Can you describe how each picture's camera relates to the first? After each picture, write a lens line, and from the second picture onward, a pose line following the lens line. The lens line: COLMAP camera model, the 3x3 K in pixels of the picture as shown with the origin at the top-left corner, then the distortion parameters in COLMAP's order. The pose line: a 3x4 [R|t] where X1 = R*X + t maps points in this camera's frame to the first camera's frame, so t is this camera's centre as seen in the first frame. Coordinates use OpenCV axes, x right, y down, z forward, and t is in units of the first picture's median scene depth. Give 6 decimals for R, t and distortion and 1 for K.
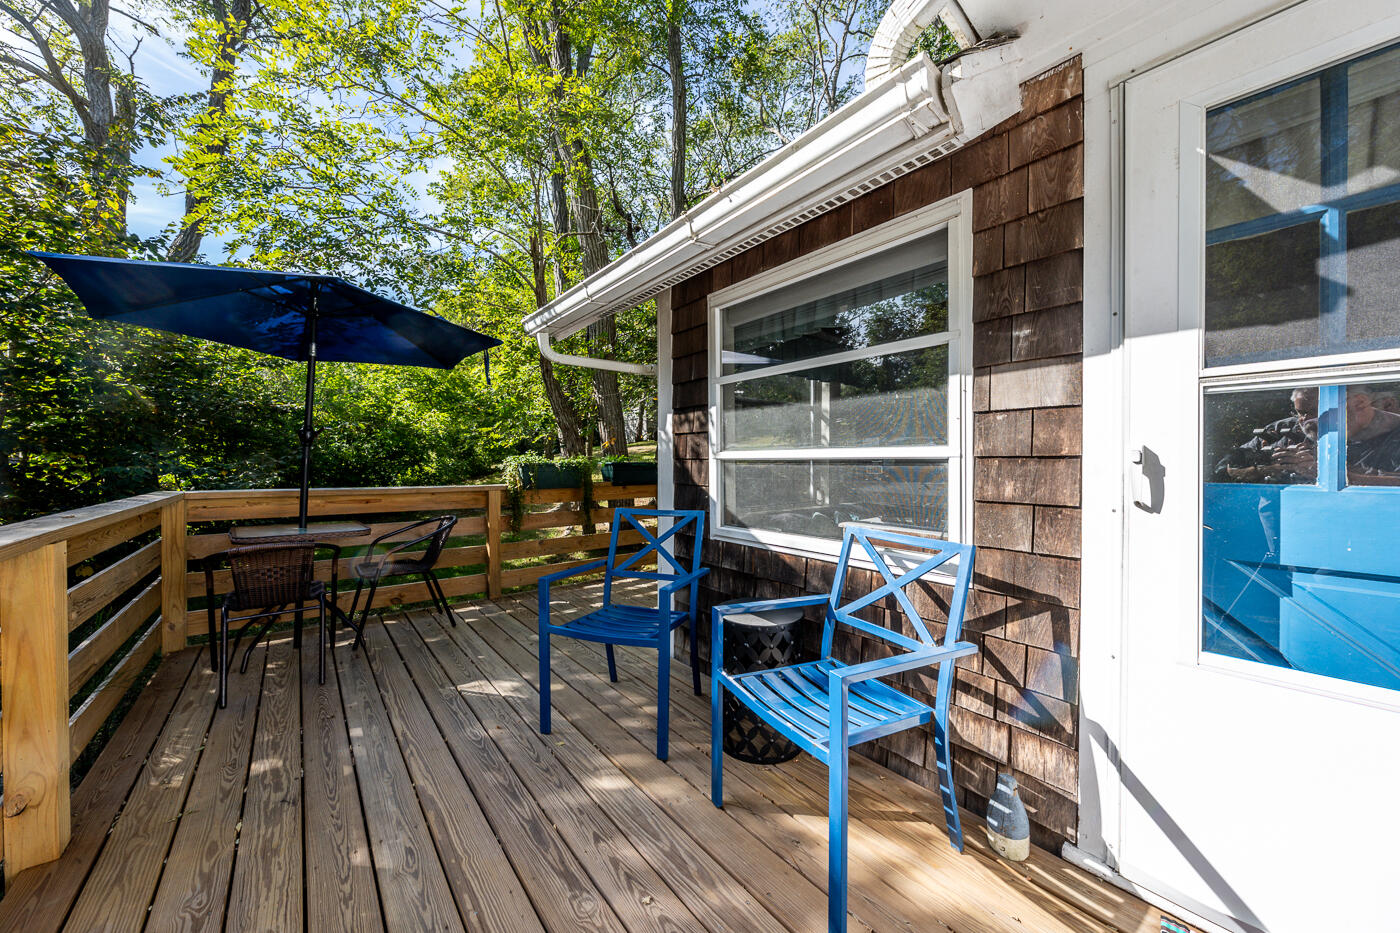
lens RADIAL K [[494.7, 0, 702.6], [0, 494.7, 463.0], [0, 0, 1]] dist [0.000304, -0.000016]
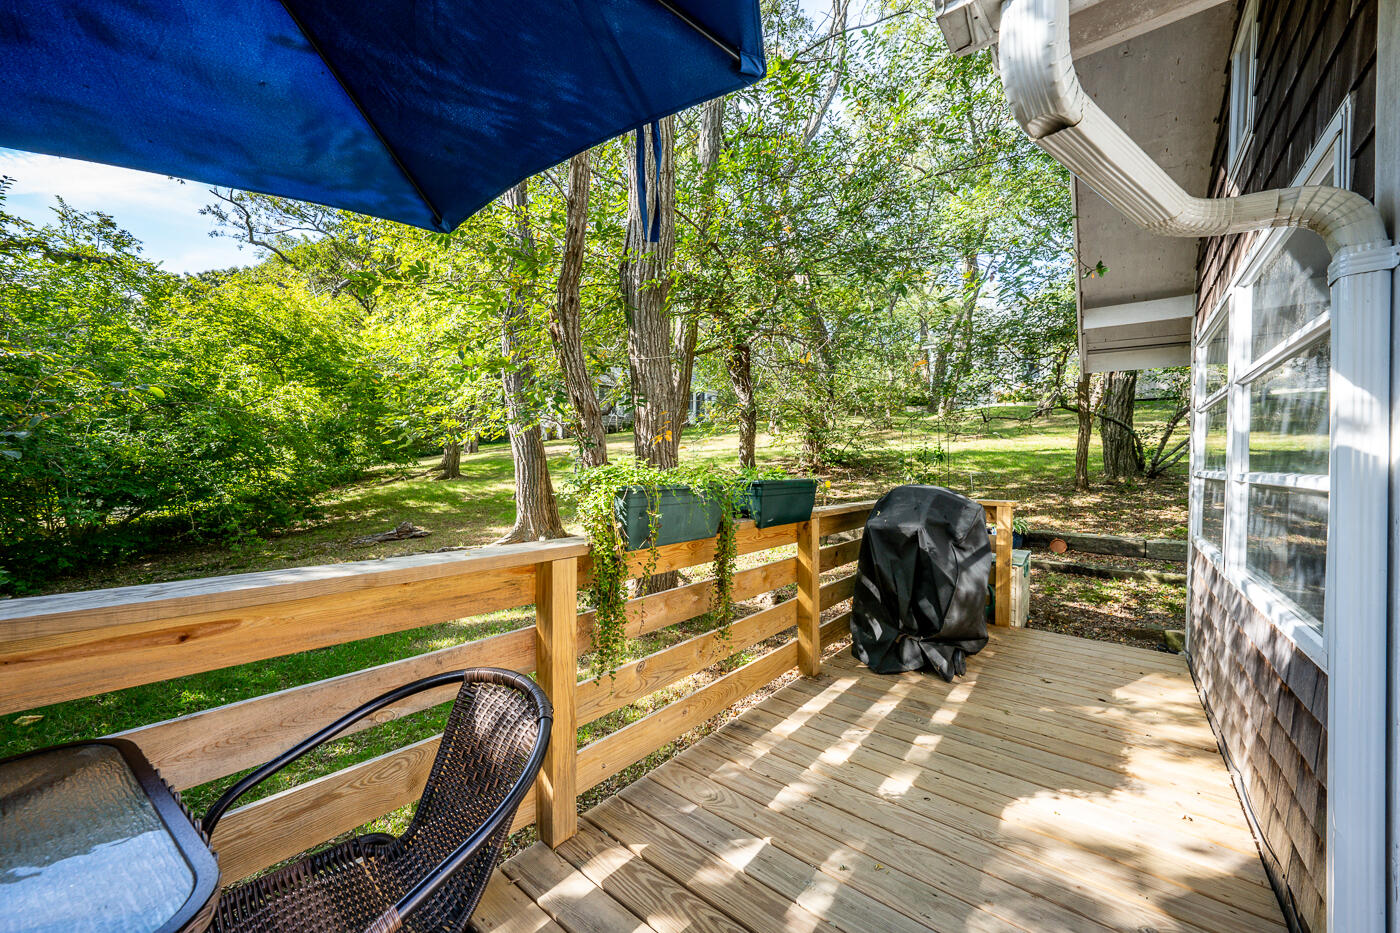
lens RADIAL K [[524.7, 0, 689.8], [0, 524.7, 471.6], [0, 0, 1]] dist [-0.002624, -0.000118]
pose [[0.982203, 0.007771, 0.187660, -0.174596], [-0.010273, 0.999871, 0.012367, -0.007697], [-0.187539, -0.014075, 0.982156, 0.253970]]
